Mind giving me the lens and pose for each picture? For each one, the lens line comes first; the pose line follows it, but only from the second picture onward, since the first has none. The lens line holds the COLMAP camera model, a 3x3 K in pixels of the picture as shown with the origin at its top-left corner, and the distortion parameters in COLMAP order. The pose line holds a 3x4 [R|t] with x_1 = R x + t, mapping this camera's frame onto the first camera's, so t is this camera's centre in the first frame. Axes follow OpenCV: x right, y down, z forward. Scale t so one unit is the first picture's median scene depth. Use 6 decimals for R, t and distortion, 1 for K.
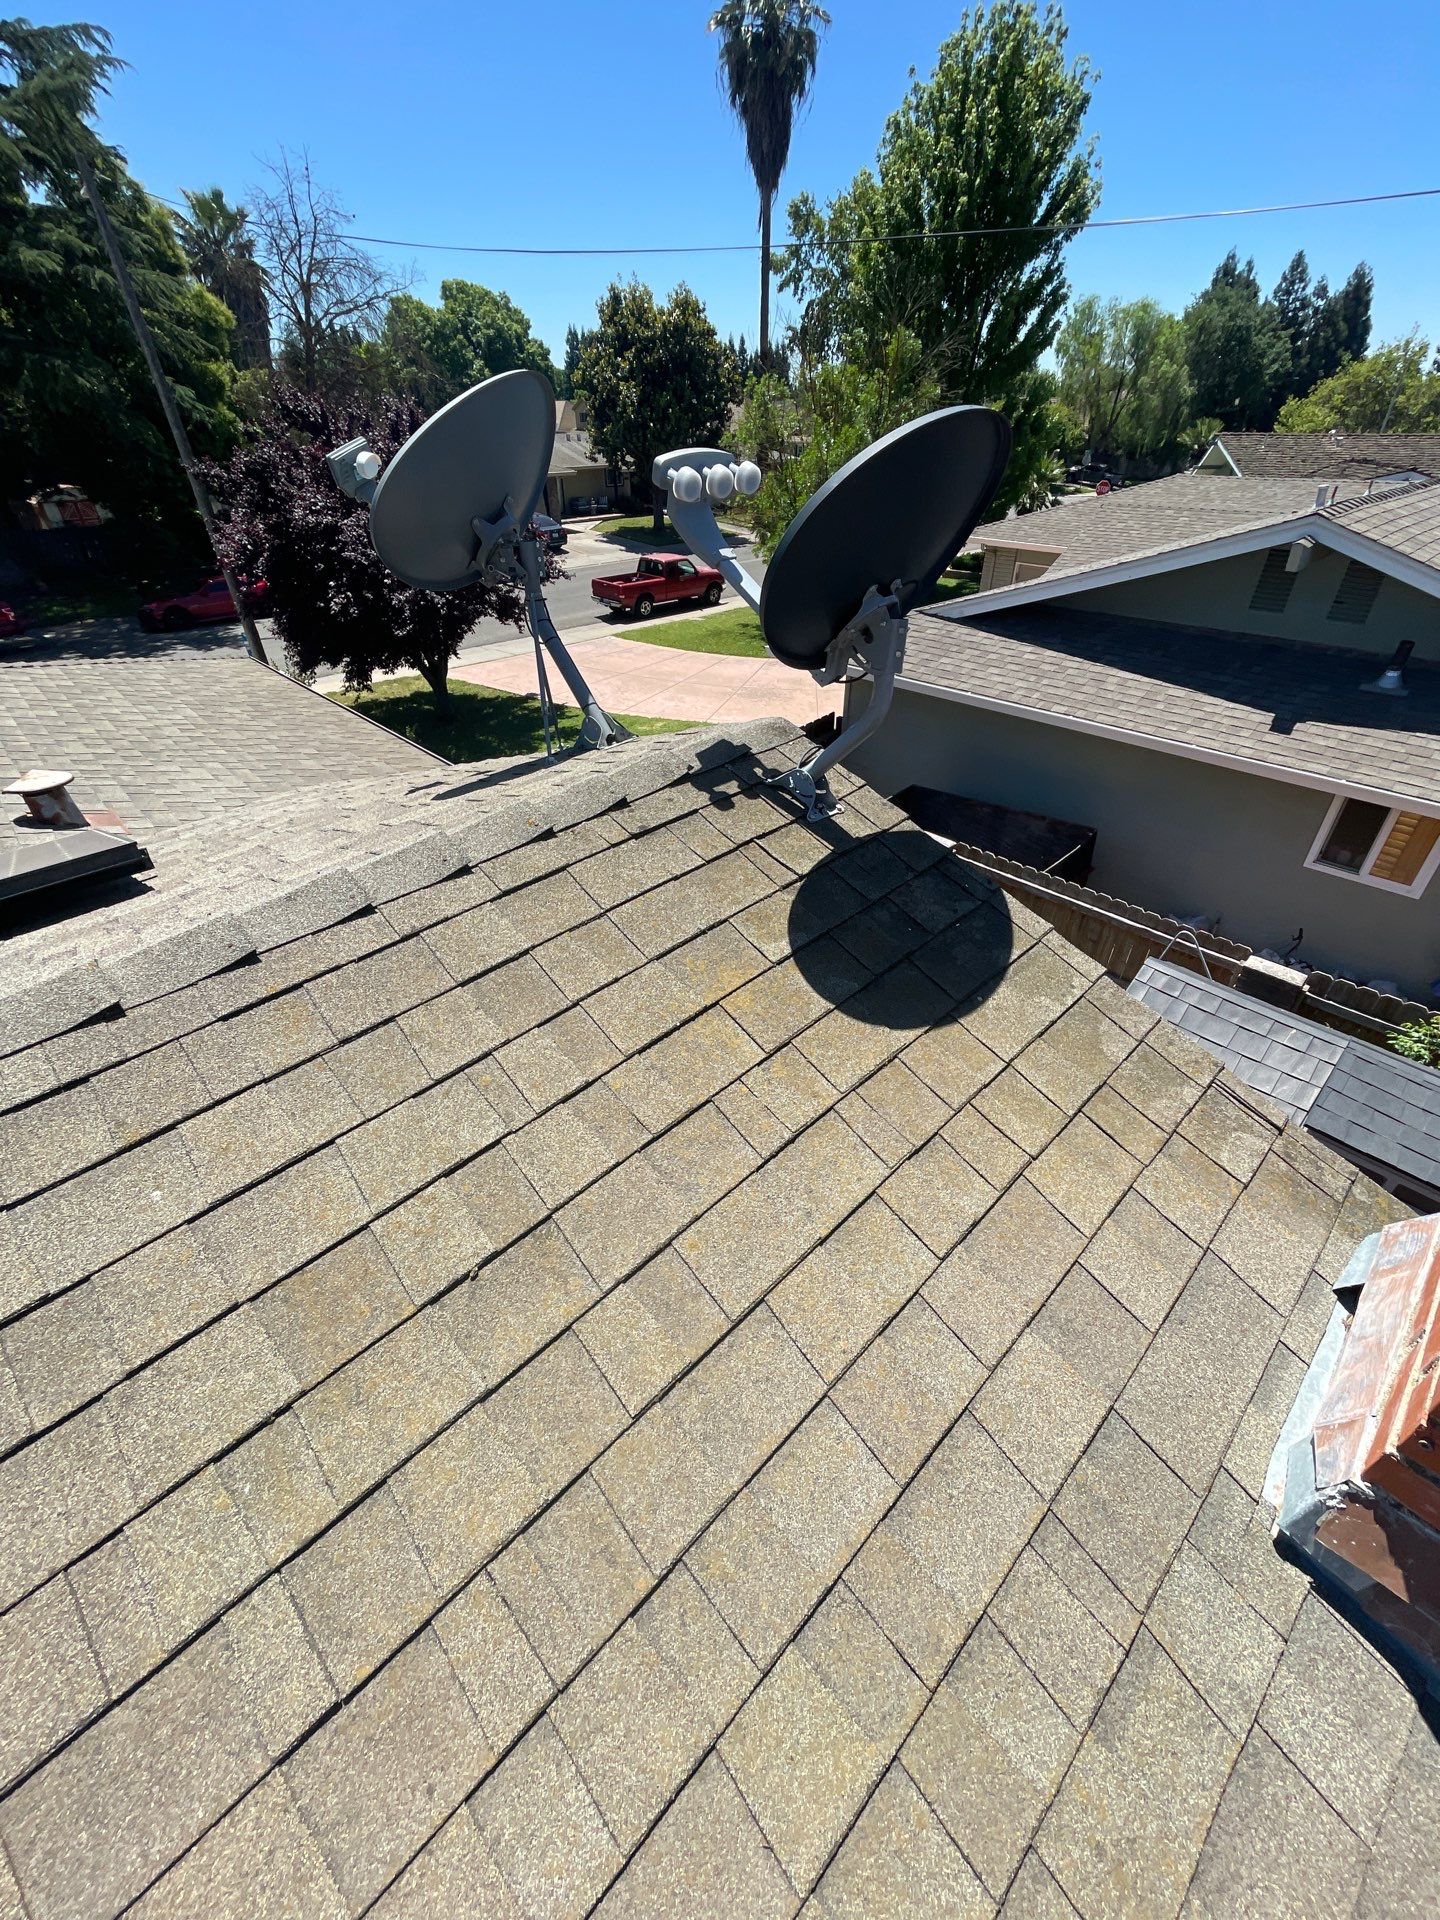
lens RADIAL K [[779.8, 0, 723.7], [0, 779.8, 967.2], [0, 0, 1]] dist [-0.000965, 0.000151]
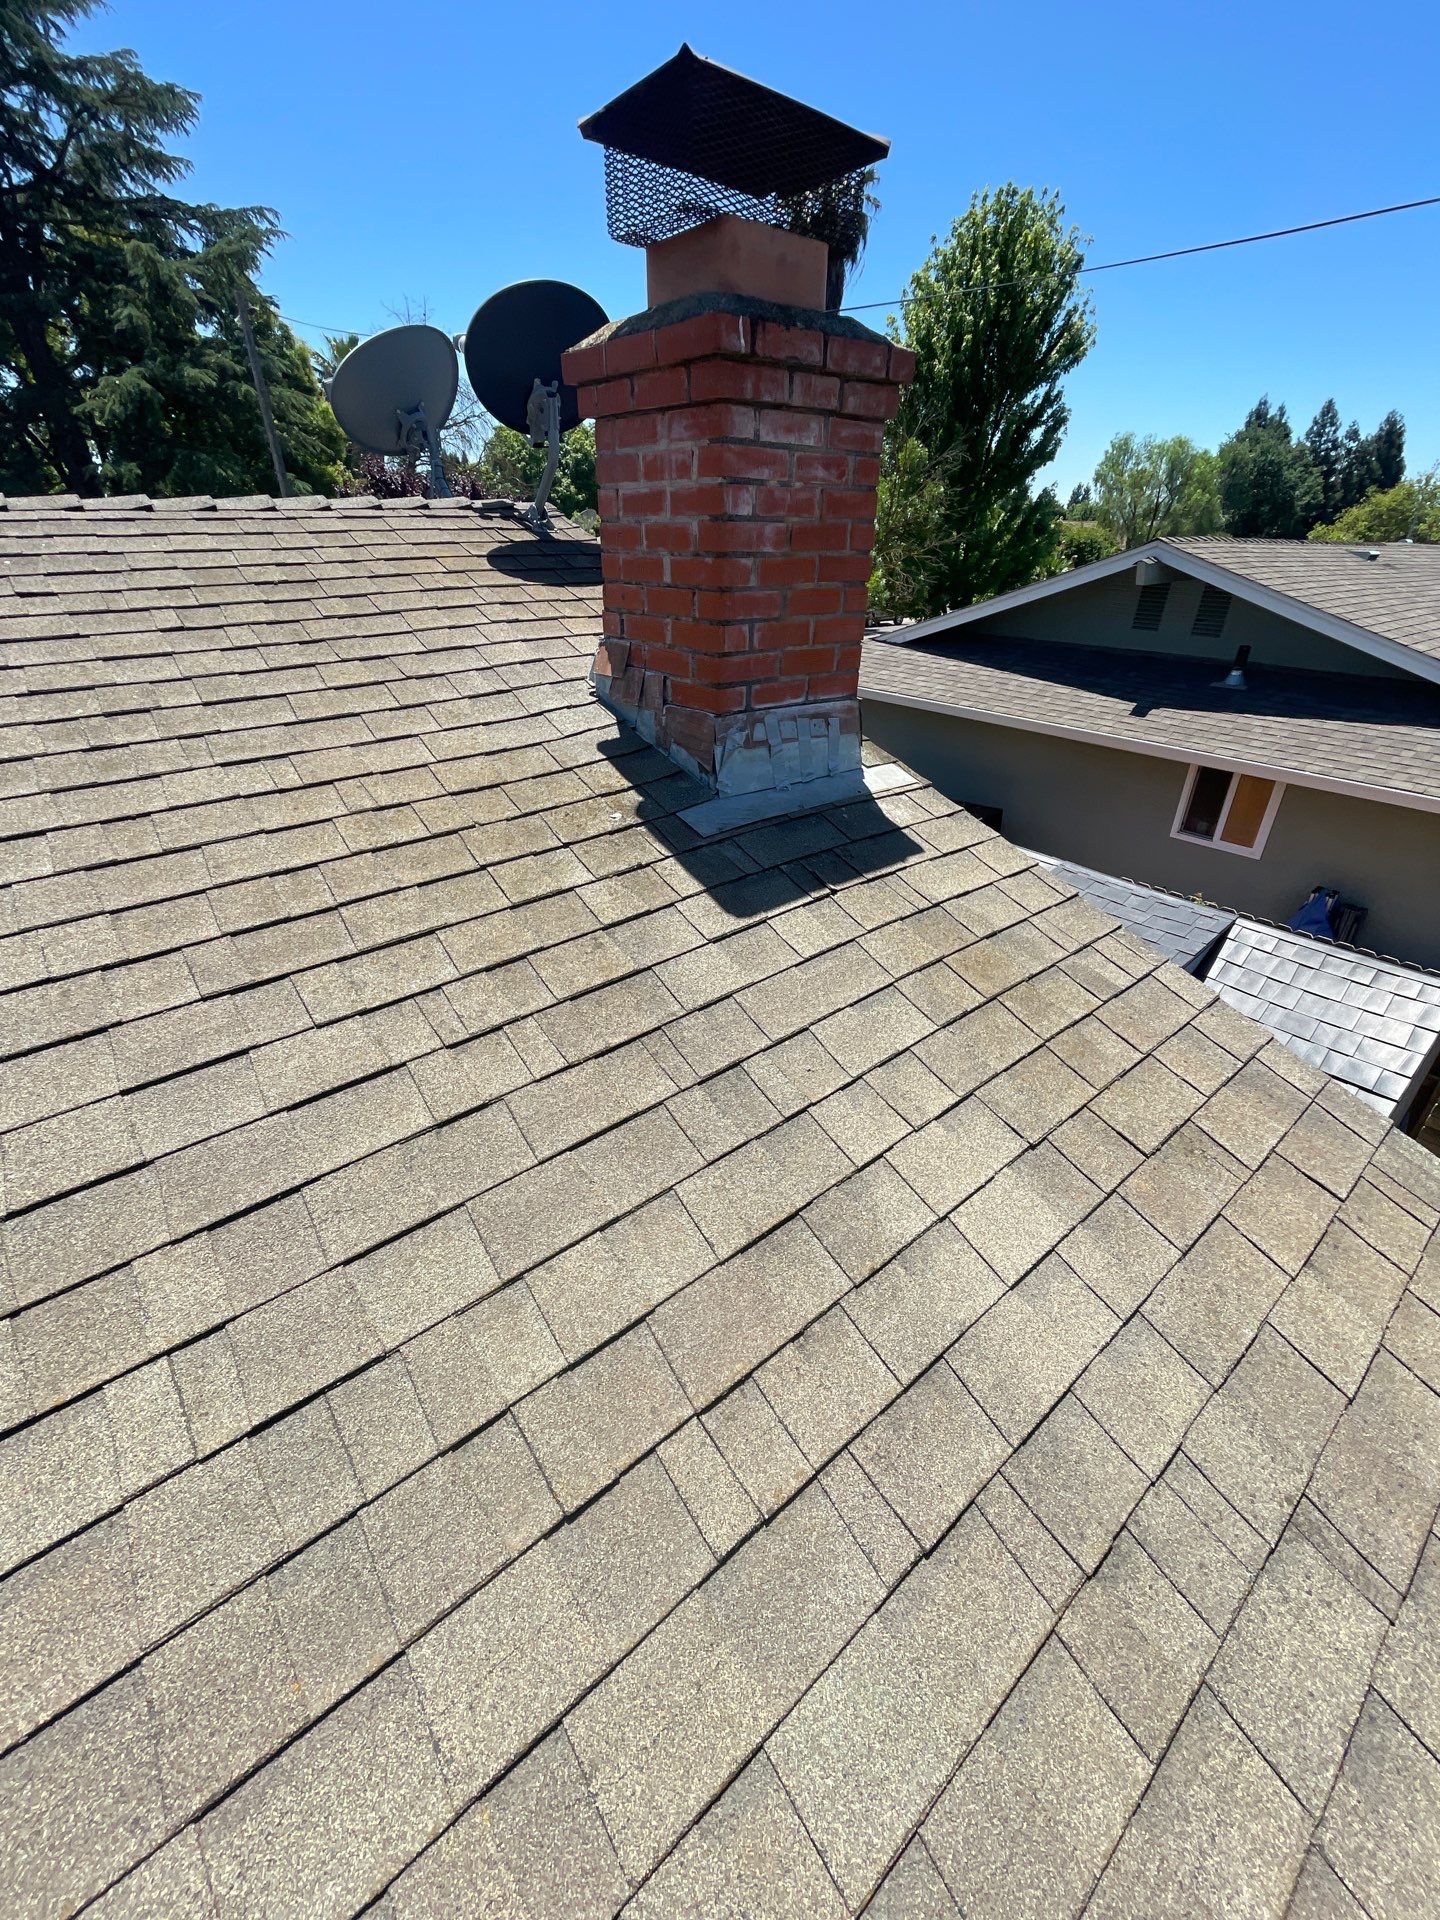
lens RADIAL K [[774.3, 0, 722.2], [0, 774.3, 972.8], [0, 0, 1]] dist [-0.003271, -0.000329]
pose [[0.996563, 0.056955, -0.060153, 0.055135], [-0.062829, 0.992924, -0.100767, 0.076612], [0.053988, 0.104200, 0.993090, -0.050944]]
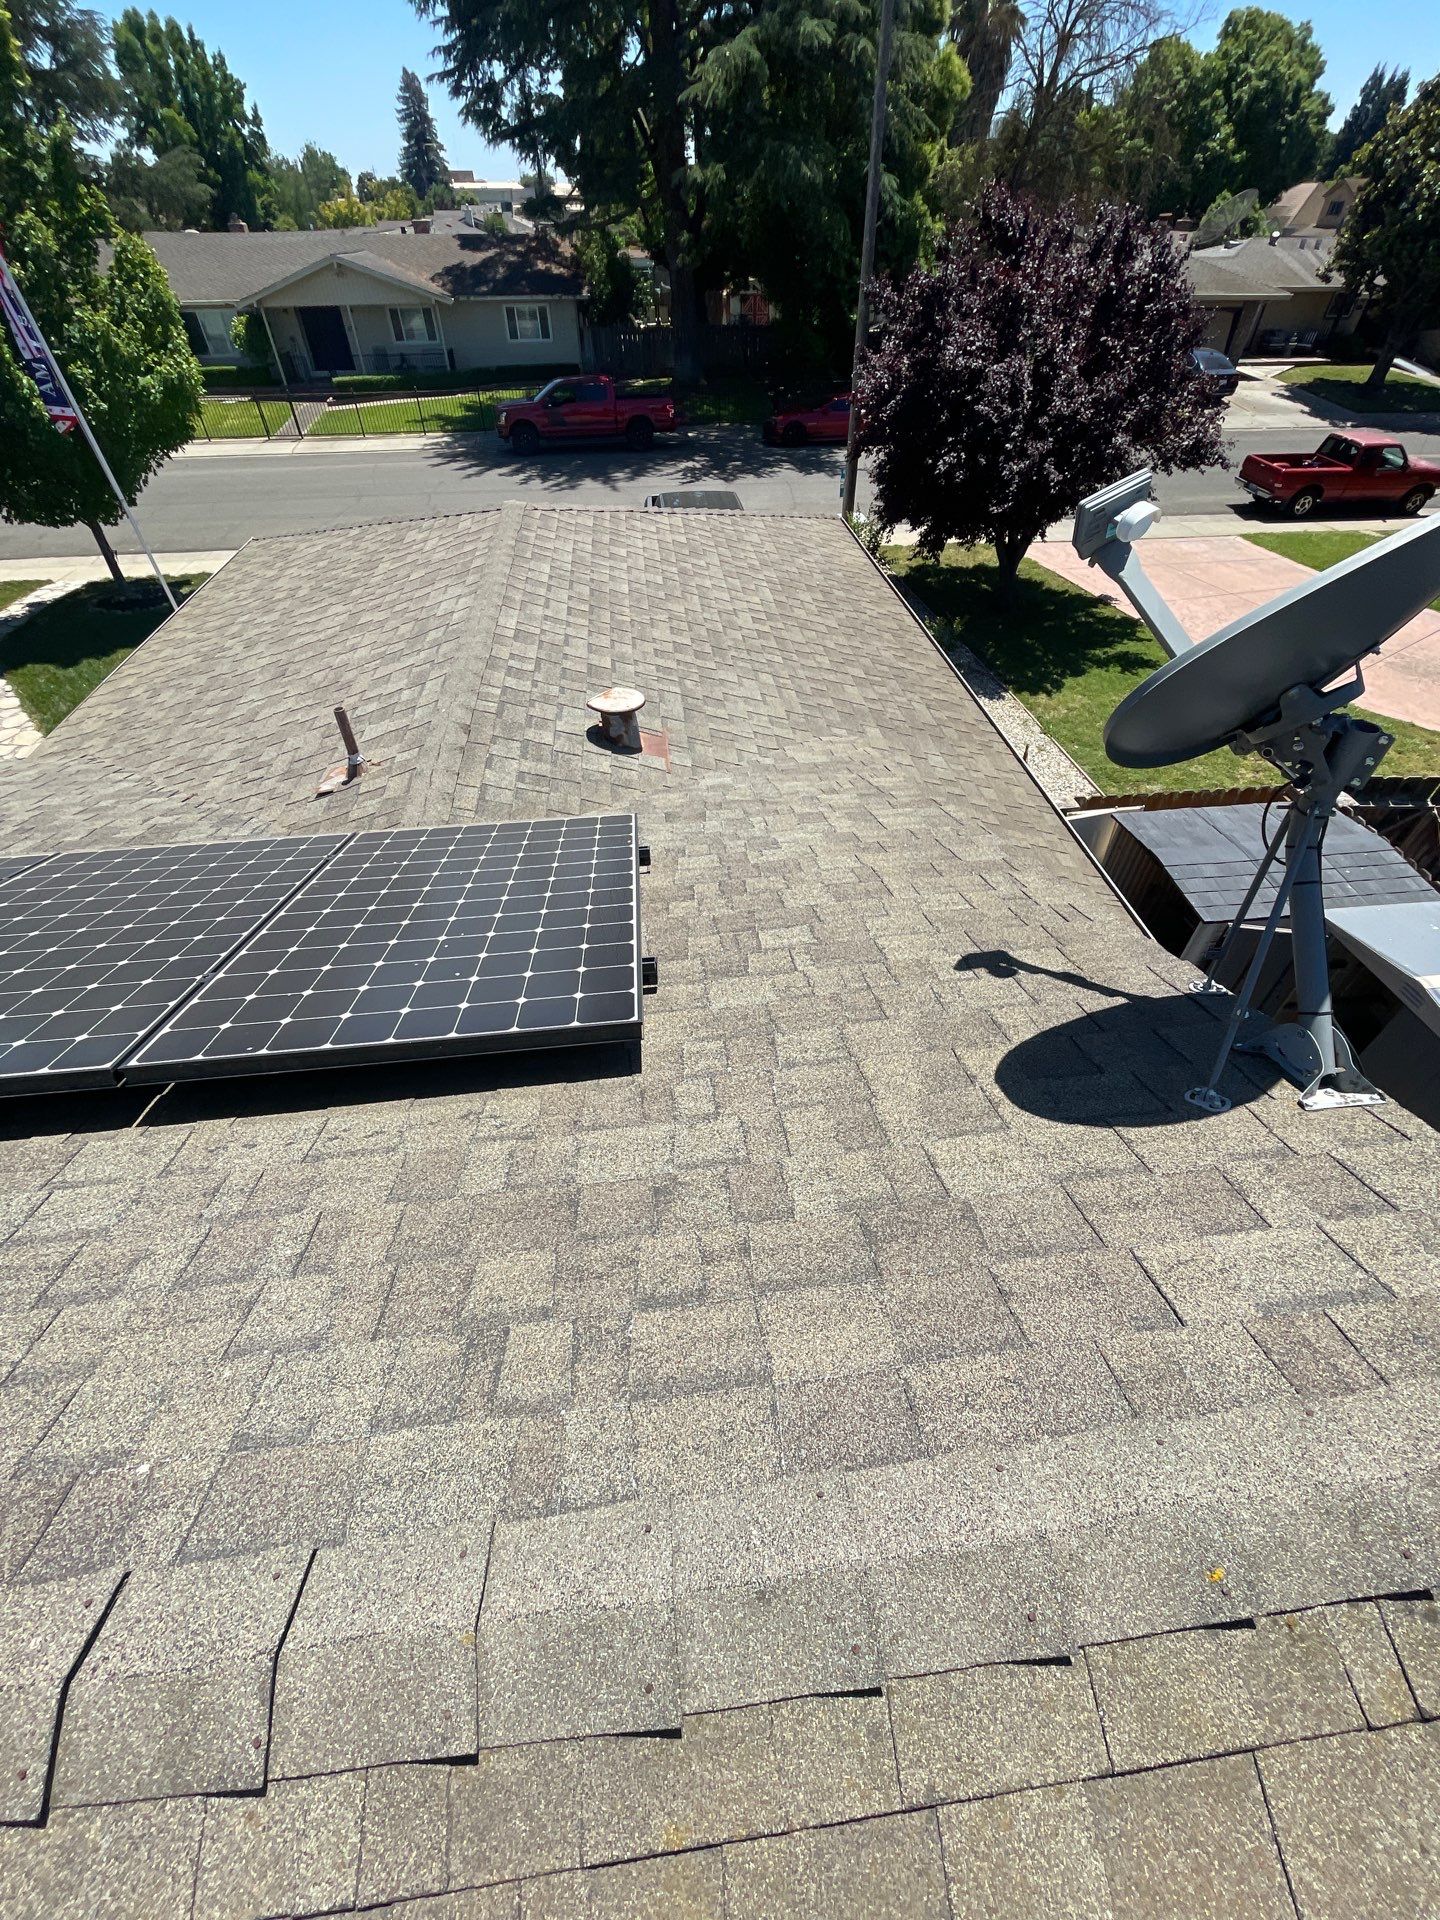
lens RADIAL K [[779.8, 0, 723.7], [0, 779.8, 967.2], [0, 0, 1]] dist [-0.000965, 0.000151]
pose [[0.793635, 0.432832, -0.427551, -0.028492], [-0.357843, 0.900435, 0.247316, -0.034554], [0.492028, -0.043282, 0.869503, 0.026181]]
